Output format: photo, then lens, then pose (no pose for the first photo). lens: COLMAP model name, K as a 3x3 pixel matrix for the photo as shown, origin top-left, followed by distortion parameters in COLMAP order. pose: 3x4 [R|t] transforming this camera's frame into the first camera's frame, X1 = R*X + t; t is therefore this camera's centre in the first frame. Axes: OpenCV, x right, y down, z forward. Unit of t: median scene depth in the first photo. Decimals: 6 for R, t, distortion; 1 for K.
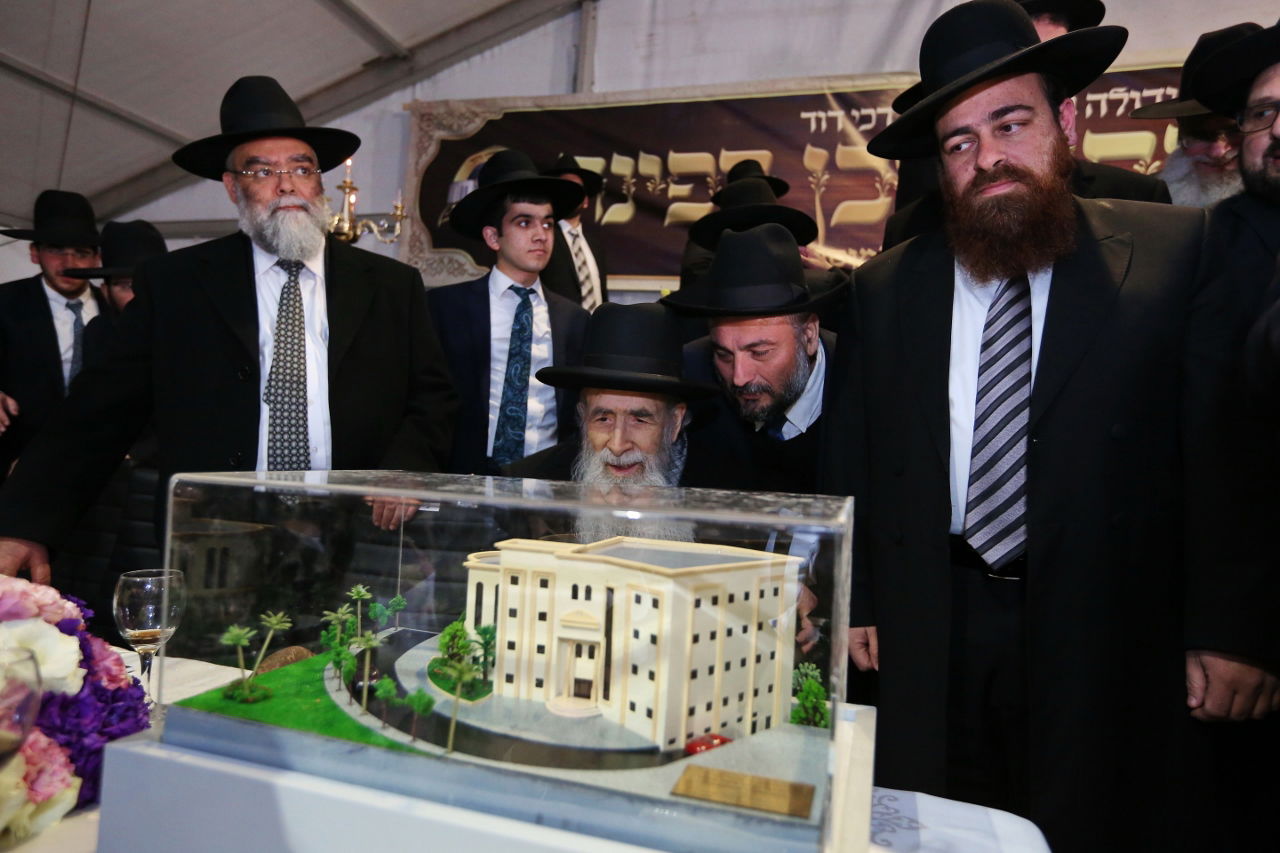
lens RADIAL K [[779.1, 0, 644.8], [0, 779.1, 432.4], [0, 0, 1]] dist [-0.041529, 0.001524]
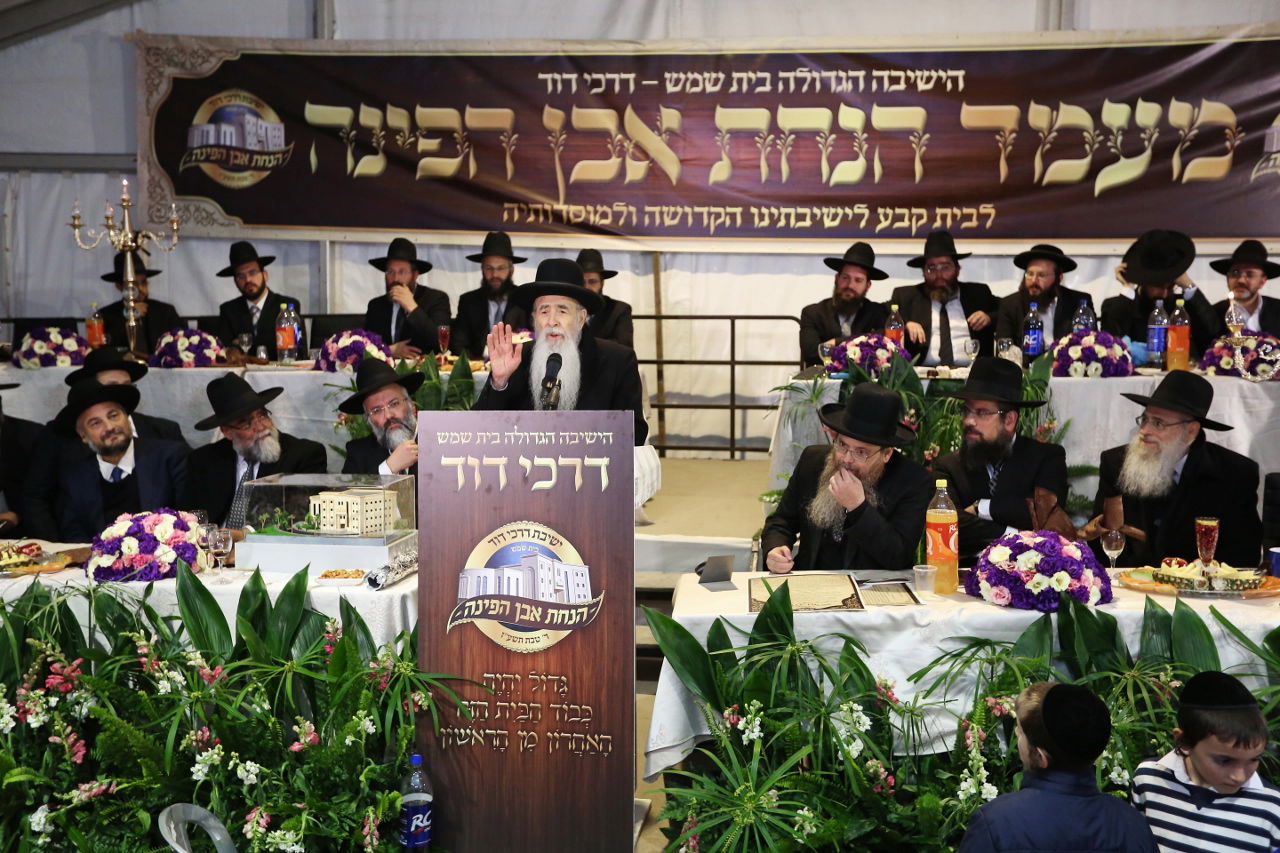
lens RADIAL K [[1225.9, 0, 639.9], [0, 1225.9, 421.9], [0, 0, 1]] dist [0.069441, 0.000000]
pose [[0.988821, -0.056609, 0.137944, 0.076031], [0.042226, 0.993570, 0.105048, -0.105211], [-0.143003, -0.098048, 0.984854, -0.699662]]
